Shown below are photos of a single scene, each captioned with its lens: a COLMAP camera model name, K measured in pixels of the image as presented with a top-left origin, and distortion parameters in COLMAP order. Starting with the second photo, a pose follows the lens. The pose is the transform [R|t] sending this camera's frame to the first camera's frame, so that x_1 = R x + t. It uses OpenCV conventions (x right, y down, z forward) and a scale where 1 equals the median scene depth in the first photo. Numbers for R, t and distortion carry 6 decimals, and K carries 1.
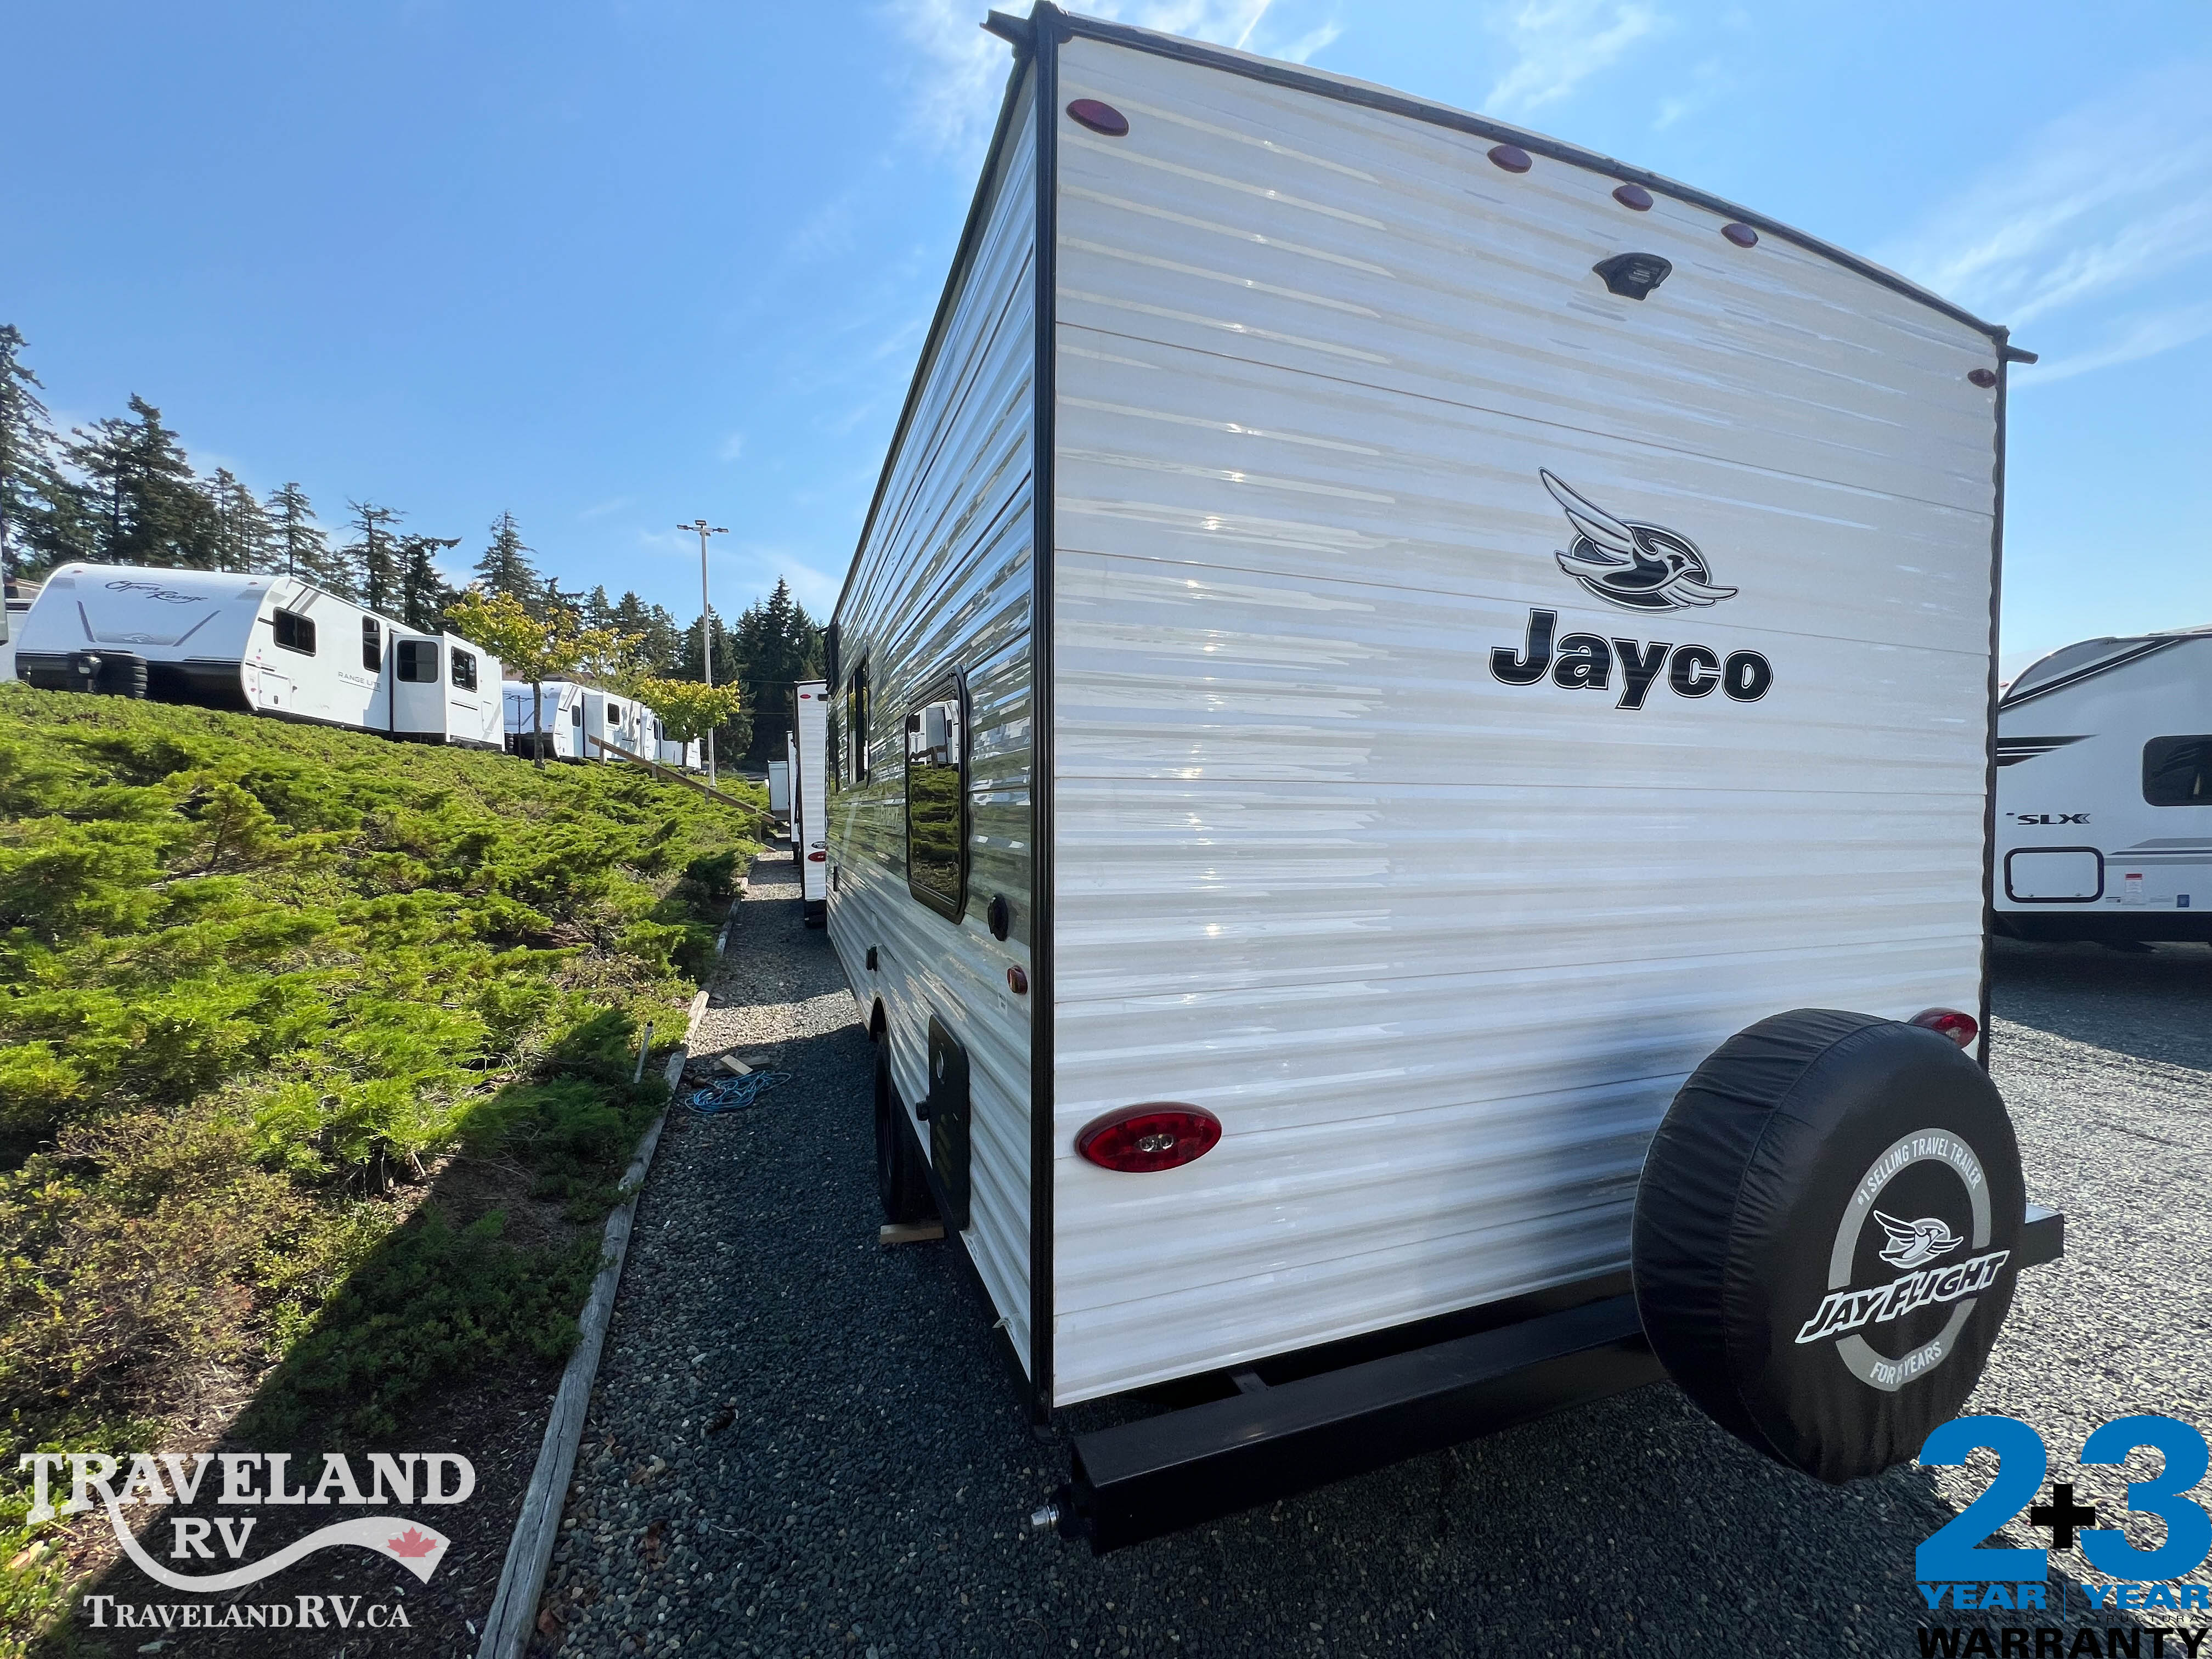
lens RADIAL K [[886.3, 0, 1113.8], [0, 886.3, 830.4], [0, 0, 1]] dist [-0.003221, 0.000890]
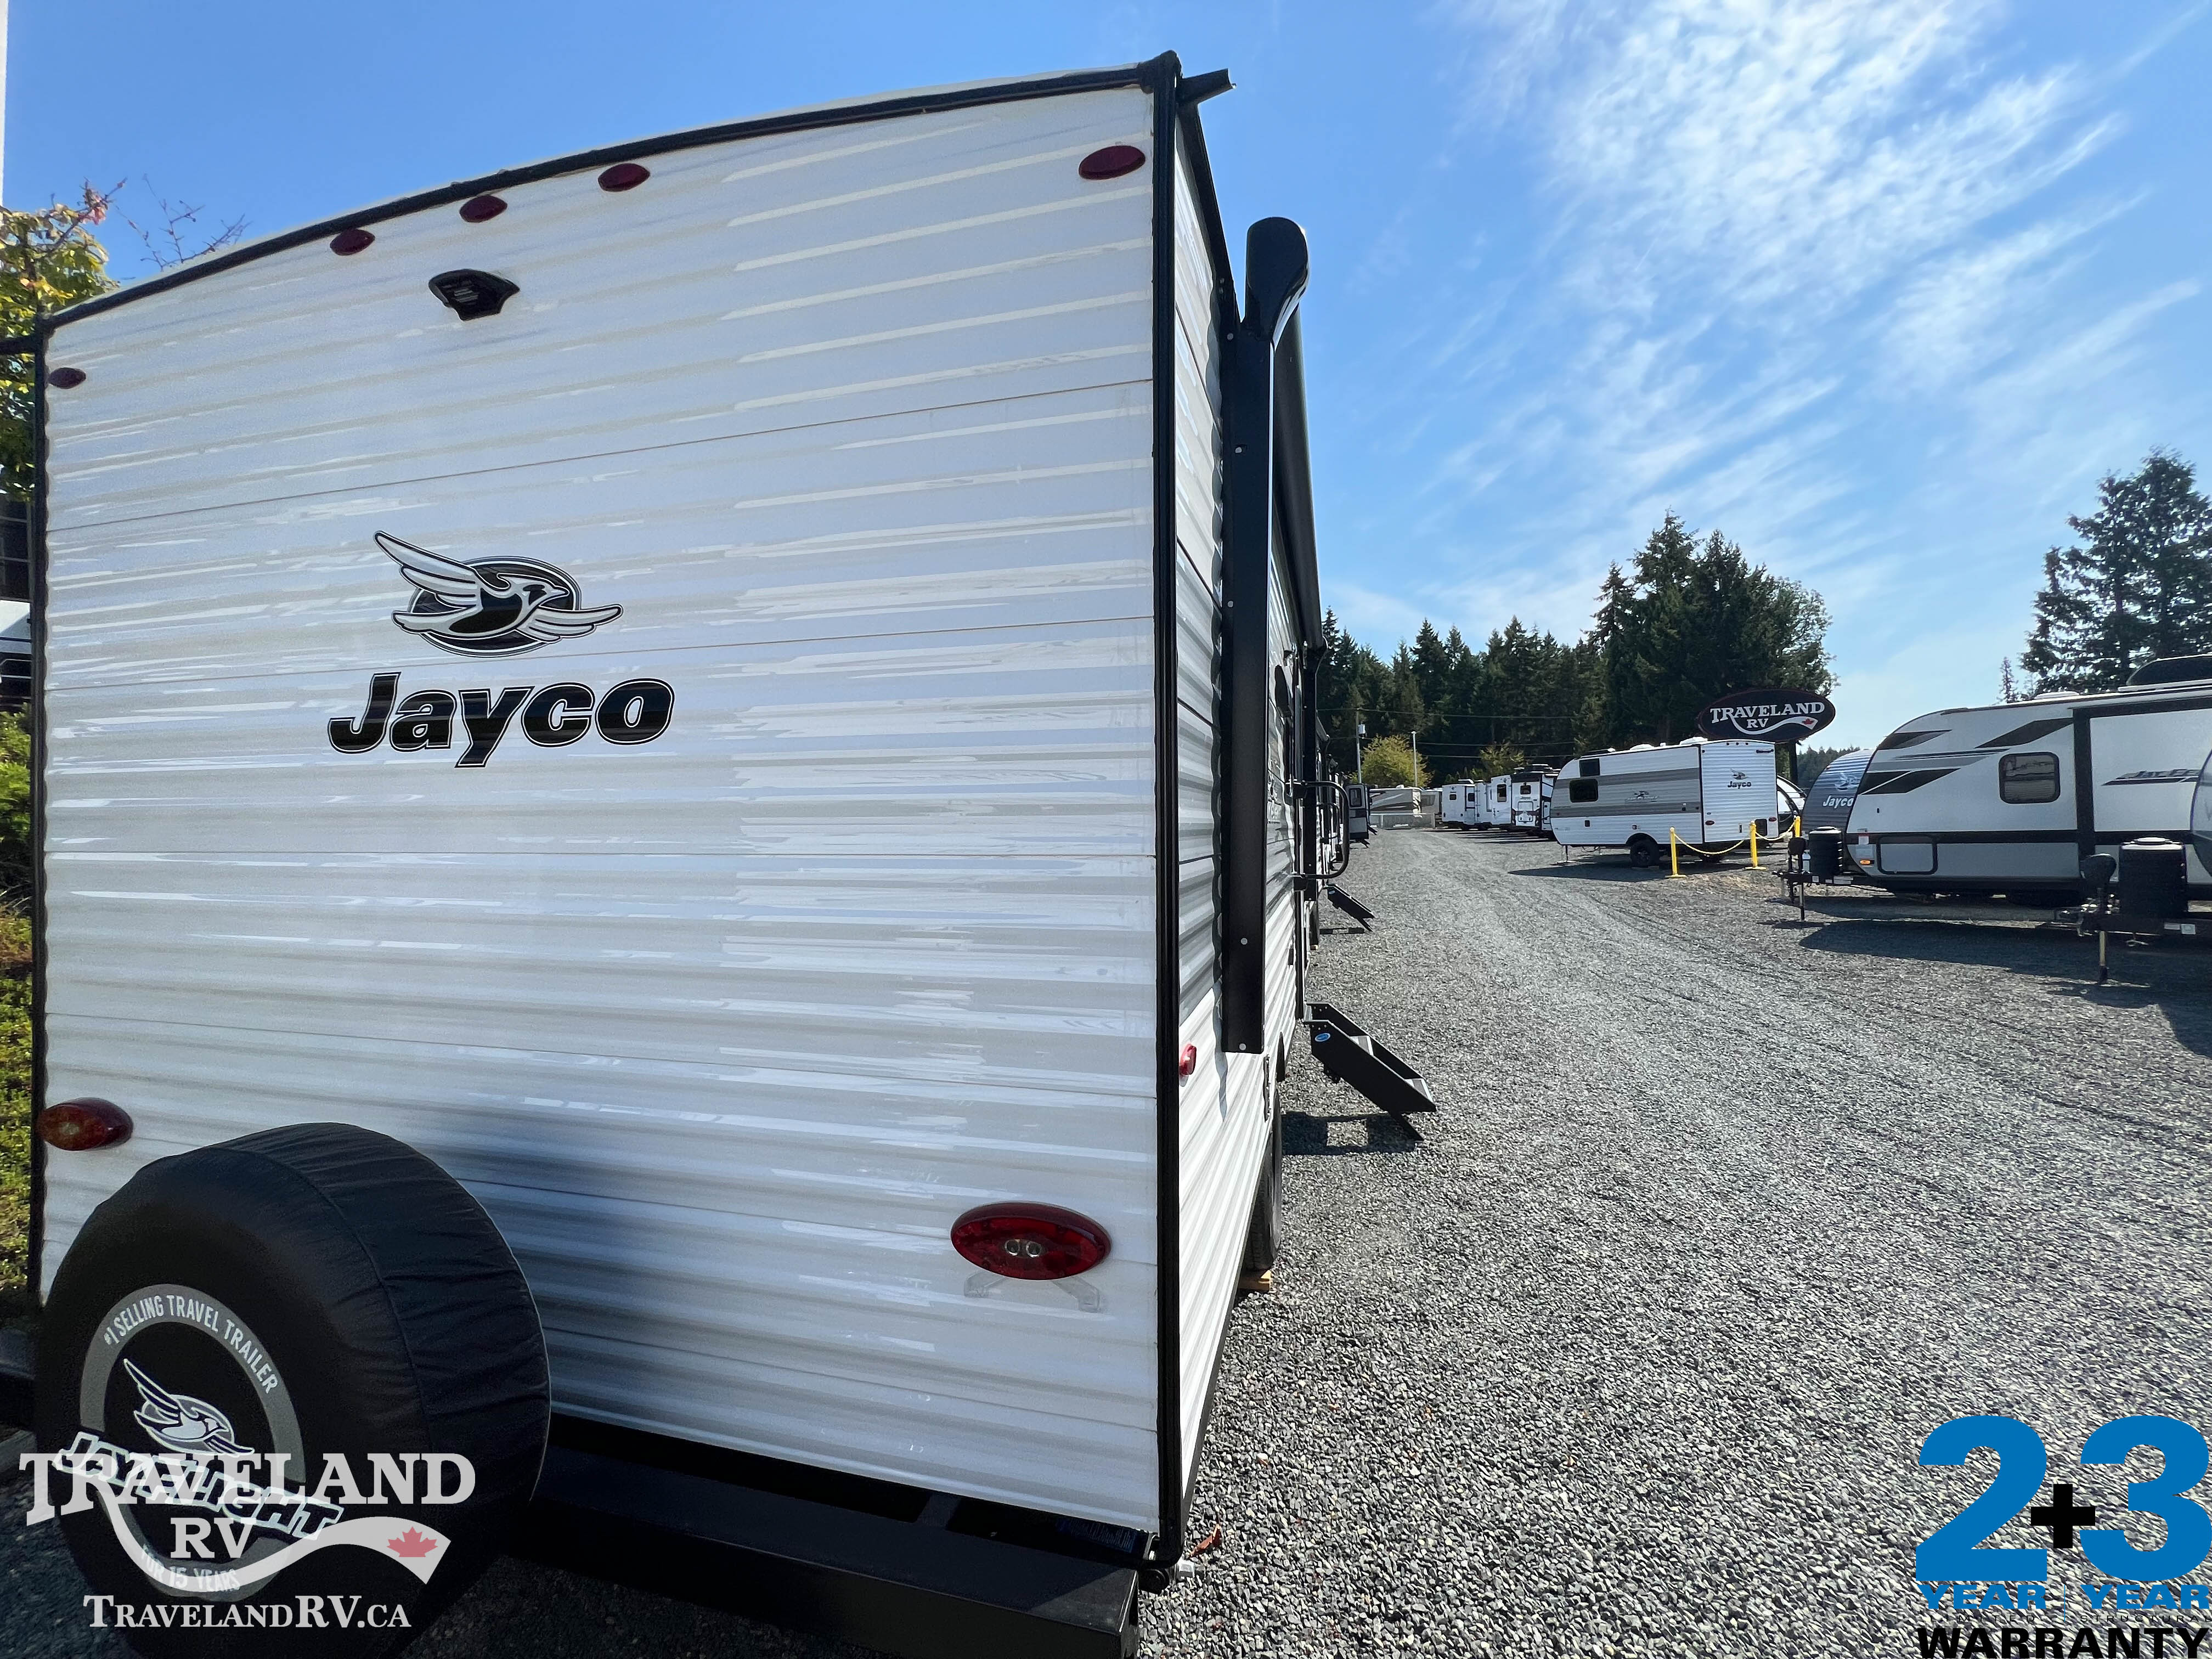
lens RADIAL K [[886.3, 0, 1114.4], [0, 886.3, 831.8], [0, 0, 1]] dist [-0.003221, 0.000890]
pose [[0.817629, -0.007790, -0.575692, 1.639118], [-0.004656, 0.999786, -0.020140, -0.055410], [0.575726, 0.019148, 0.817418, 0.639759]]
